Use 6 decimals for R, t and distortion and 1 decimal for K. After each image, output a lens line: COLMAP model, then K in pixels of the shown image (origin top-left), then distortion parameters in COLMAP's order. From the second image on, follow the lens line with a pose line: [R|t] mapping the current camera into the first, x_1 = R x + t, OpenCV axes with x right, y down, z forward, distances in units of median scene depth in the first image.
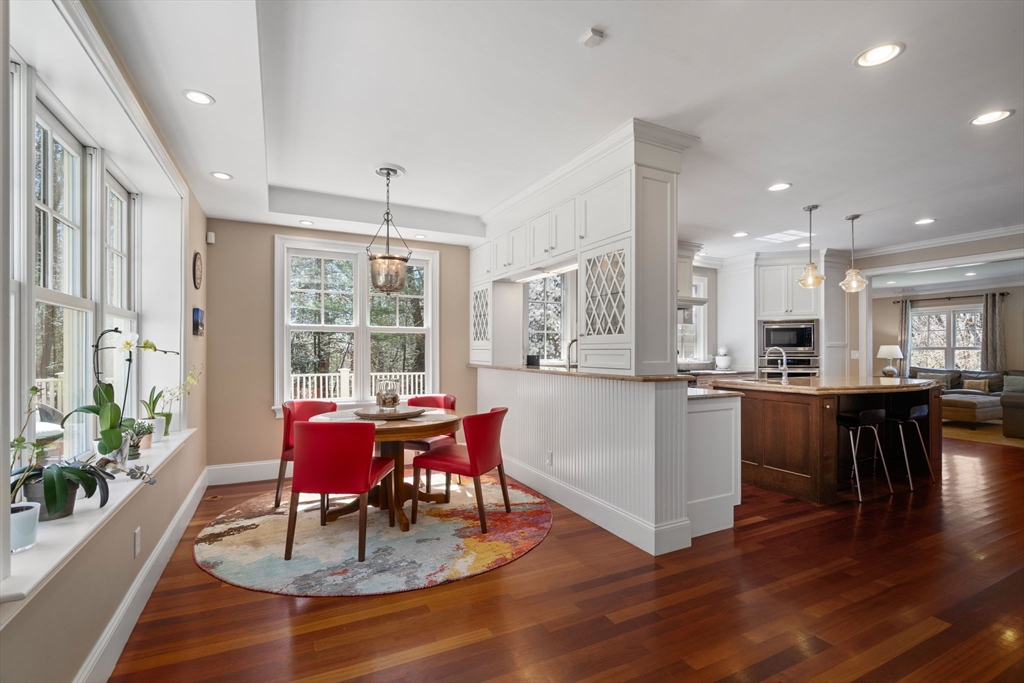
lens RADIAL K [[466.3, 0, 514.1], [0, 466.3, 349.6], [0, 0, 1]] dist [-0.003665, -0.000365]
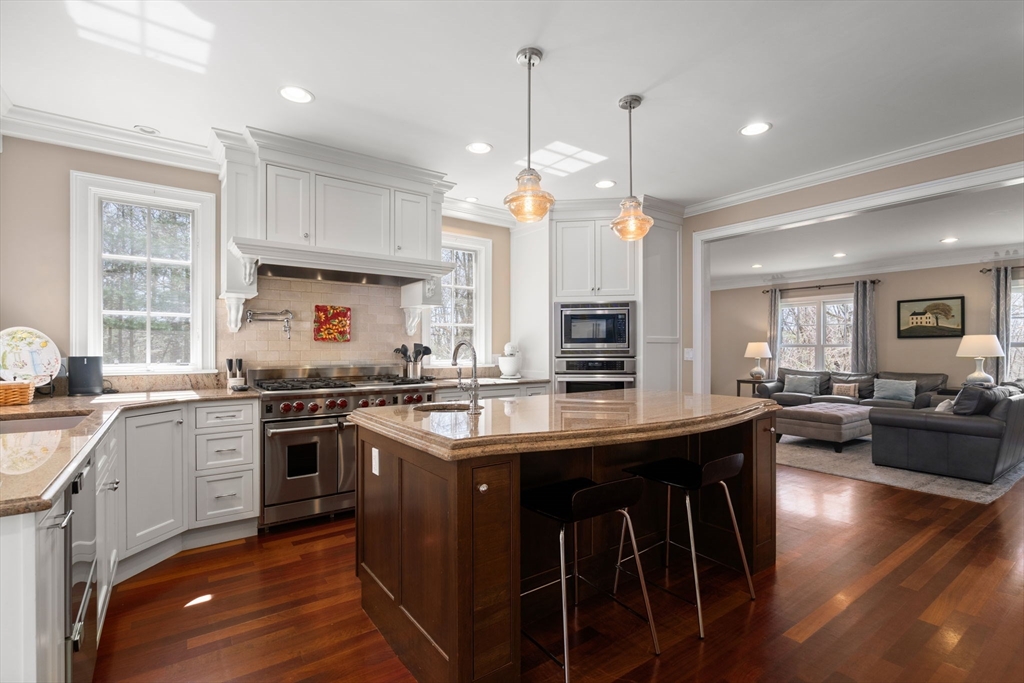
lens RADIAL K [[466.3, 0, 527.1], [0, 466.3, 350.8], [0, 0, 1]] dist [-0.003665, -0.000365]
pose [[0.985979, -0.001065, 0.166866, 0.359338], [0.000115, 0.999984, 0.005703, 0.001686], [-0.166869, -0.005604, 0.985963, 0.335198]]
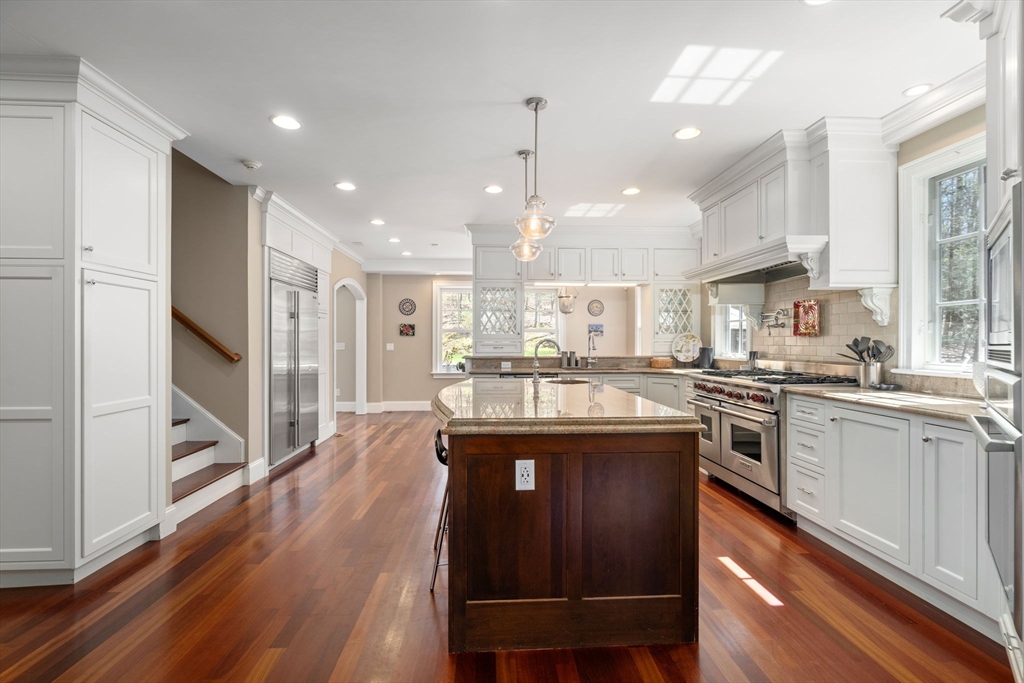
lens RADIAL K [[466.3, 0, 512.1], [0, 466.3, 342.1], [0, 0, 1]] dist [-0.003665, -0.000365]
pose [[-0.393845, -0.002495, -0.919173, 0.756477], [0.006741, 0.999962, -0.005603, 0.001274], [0.919152, -0.008403, -0.393813, 0.720453]]
